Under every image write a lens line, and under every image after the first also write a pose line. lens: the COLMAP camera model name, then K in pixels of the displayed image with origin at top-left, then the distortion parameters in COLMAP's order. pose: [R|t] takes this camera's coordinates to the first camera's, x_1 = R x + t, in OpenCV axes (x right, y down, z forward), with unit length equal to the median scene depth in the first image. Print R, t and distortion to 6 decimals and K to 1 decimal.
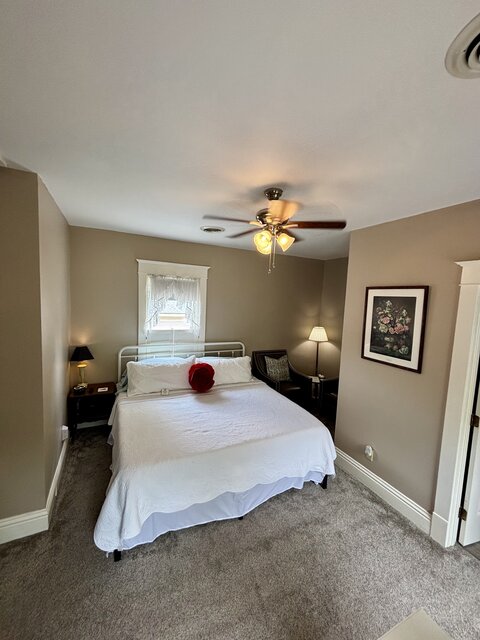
lens RADIAL K [[256.4, 0, 239.3], [0, 256.4, 319.2], [0, 0, 1]] dist [0.002416, -0.000403]
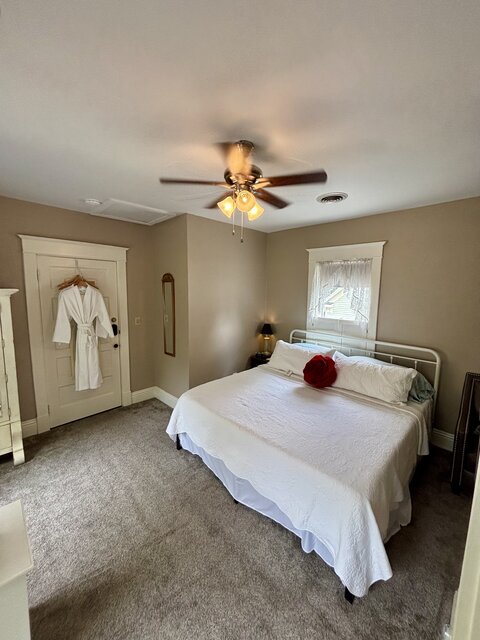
lens RADIAL K [[256.4, 0, 239.9], [0, 256.4, 316.9], [0, 0, 1]] dist [0.002416, -0.000403]
pose [[0.338973, 0.075505, -0.937761, 0.524075], [-0.085405, 0.995128, 0.049253, 0.018656], [0.936912, 0.063394, 0.343770, 0.383805]]
